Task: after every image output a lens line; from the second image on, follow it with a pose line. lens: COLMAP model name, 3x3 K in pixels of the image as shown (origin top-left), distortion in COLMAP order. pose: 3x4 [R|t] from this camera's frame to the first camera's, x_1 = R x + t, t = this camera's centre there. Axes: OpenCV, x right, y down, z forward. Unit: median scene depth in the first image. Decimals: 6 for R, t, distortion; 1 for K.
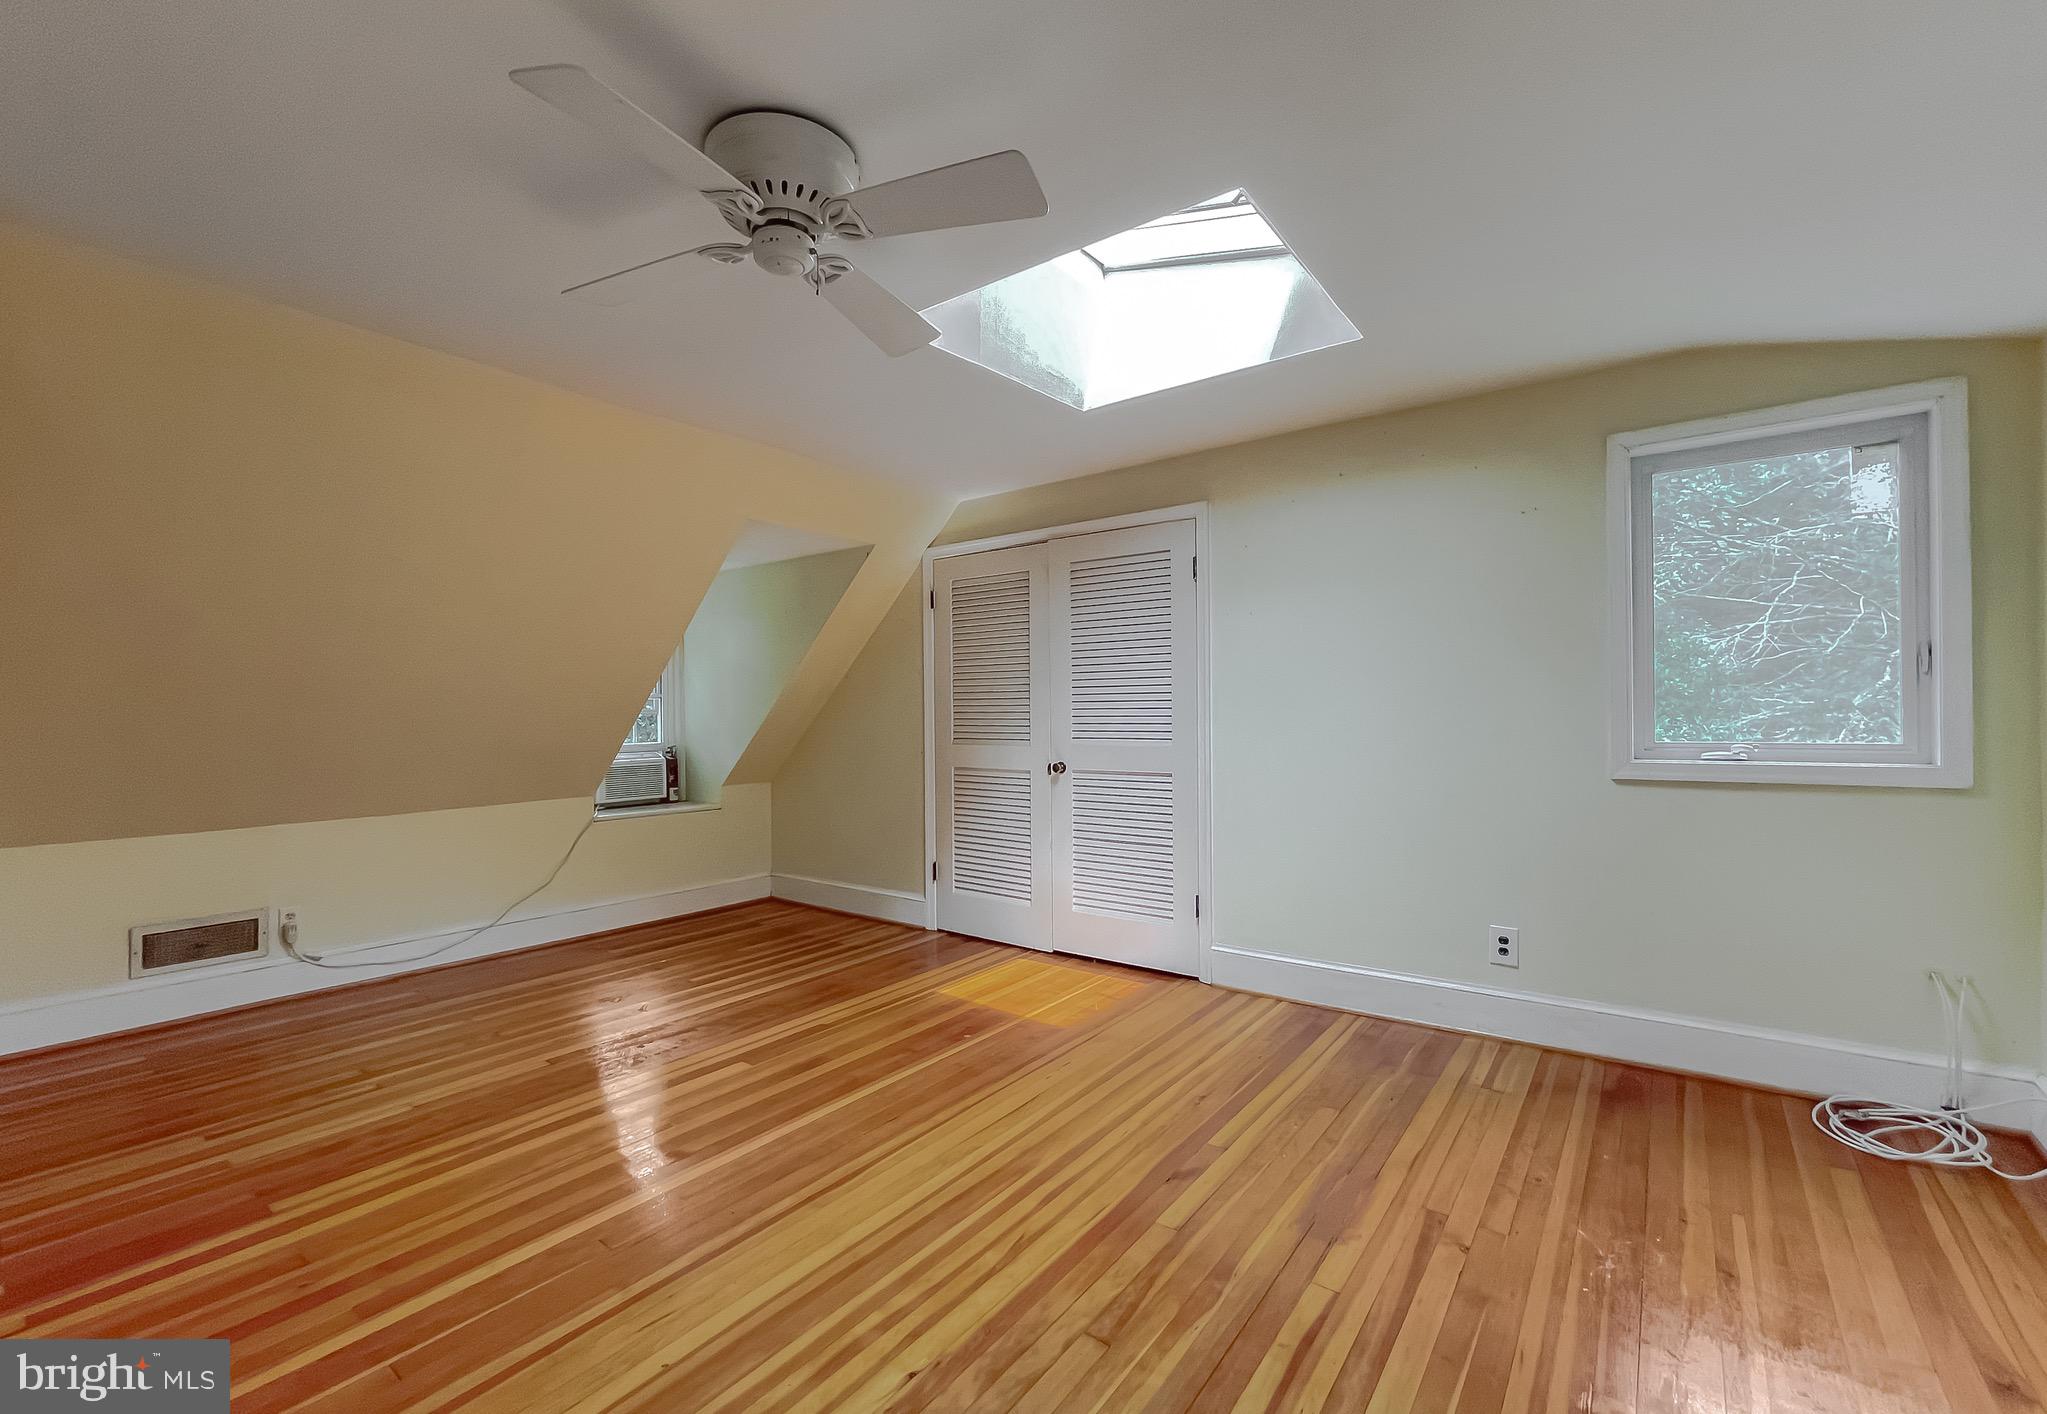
lens RADIAL K [[854.7, 0, 1018.2], [0, 854.7, 709.0], [0, 0, 1]] dist [0.017525, 0.000135]
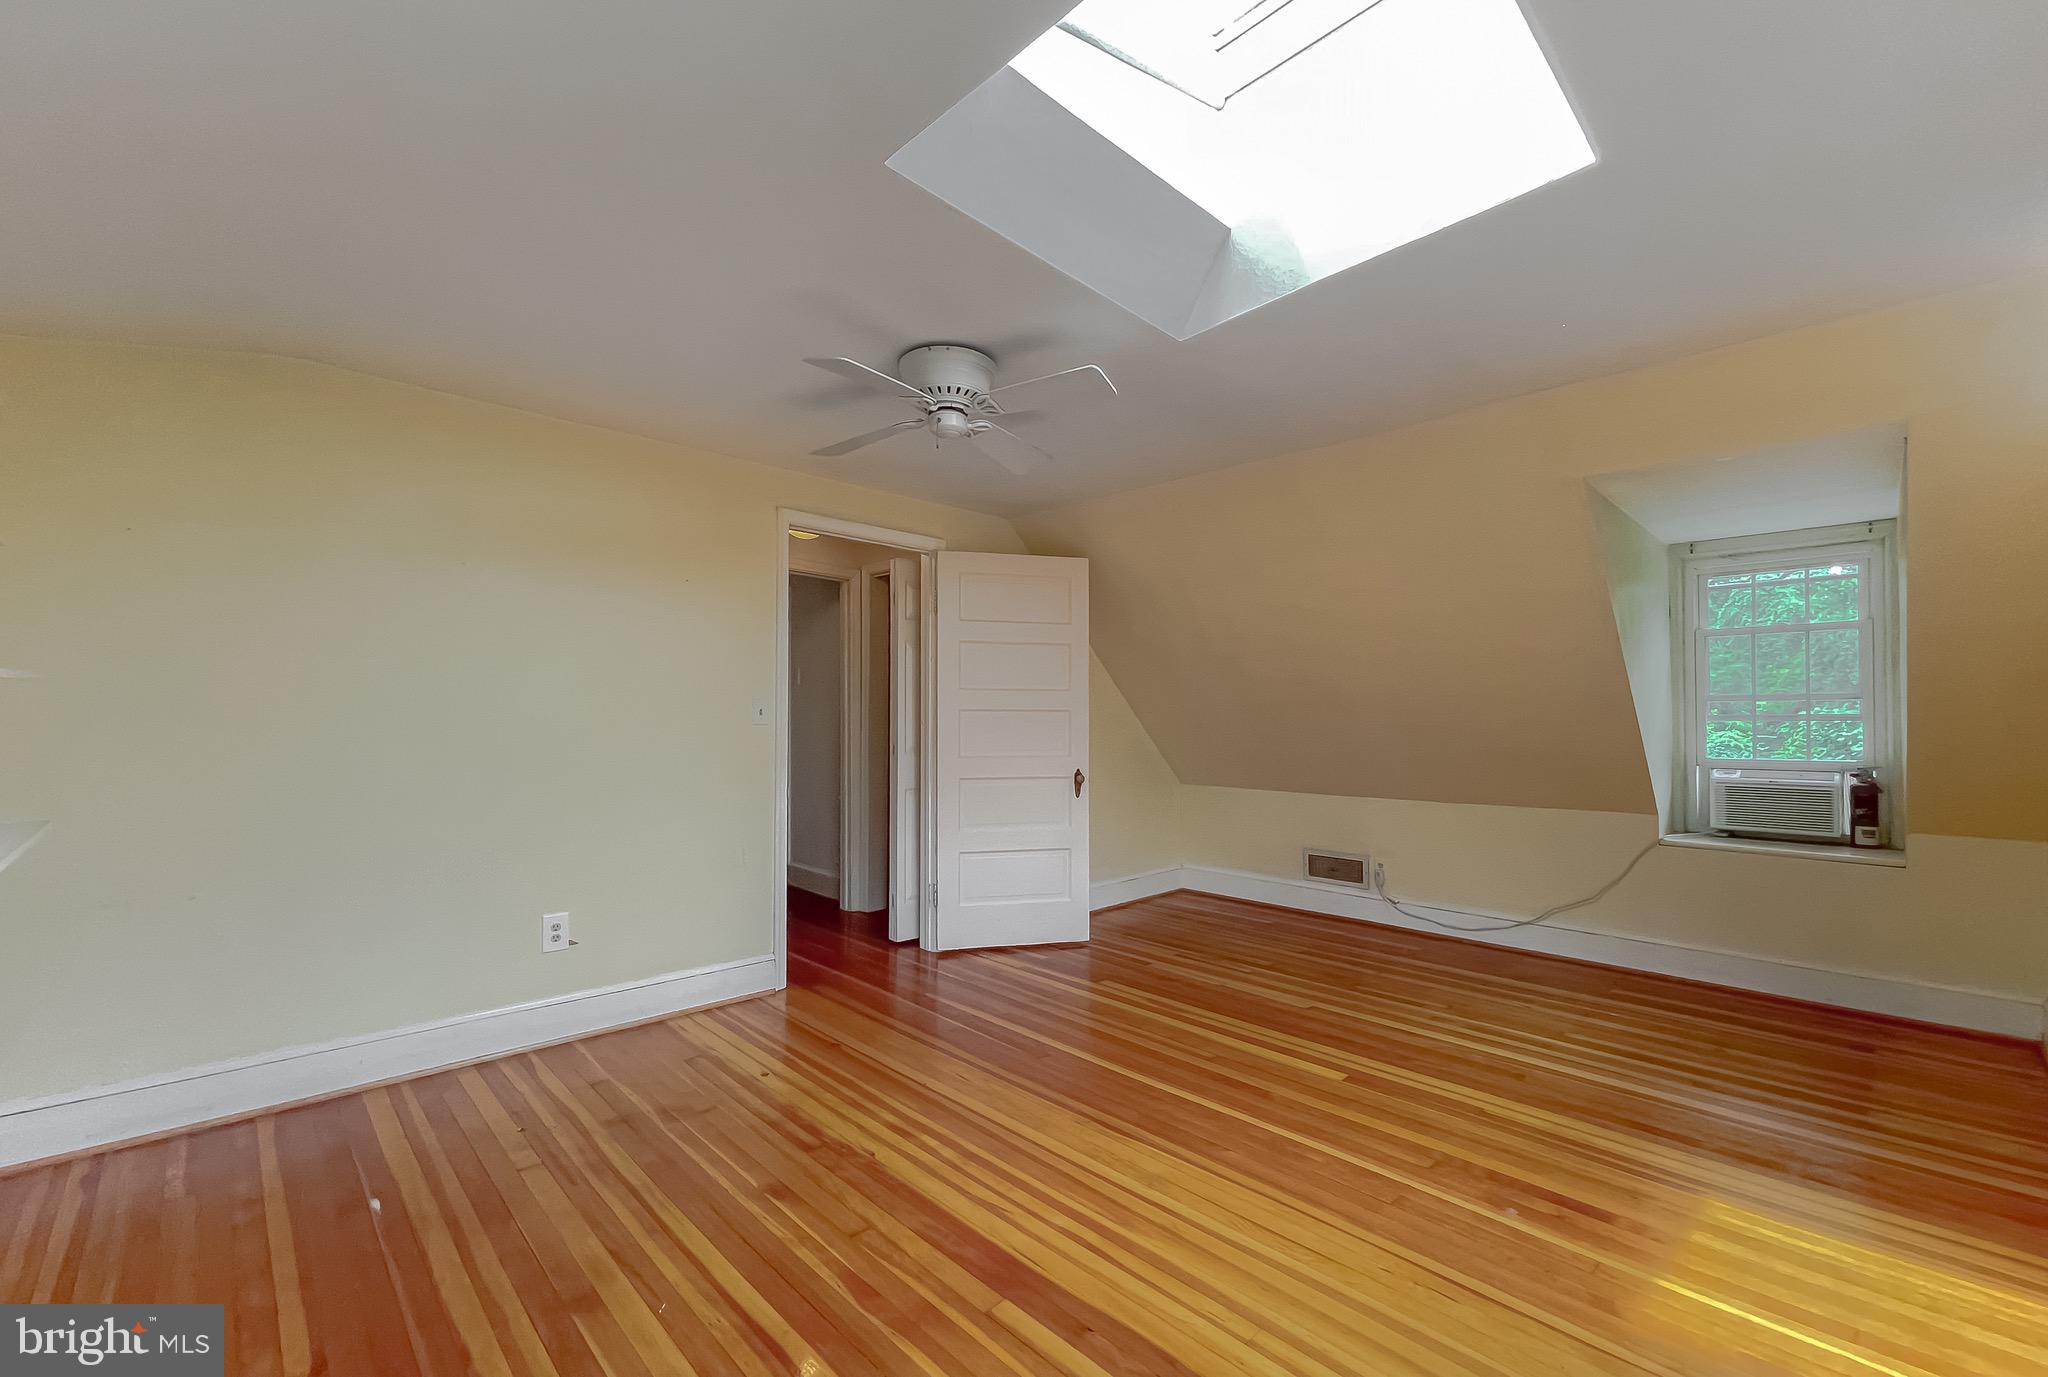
lens RADIAL K [[844.5, 0, 1018.3], [0, 844.5, 699.4], [0, 0, 1]] dist [0.000155, 0.000190]
pose [[-0.148384, -0.018236, -0.988762, 0.622317], [0.001737, 0.999824, -0.018701, 0.000901], [0.988928, -0.004493, -0.148326, 0.697563]]
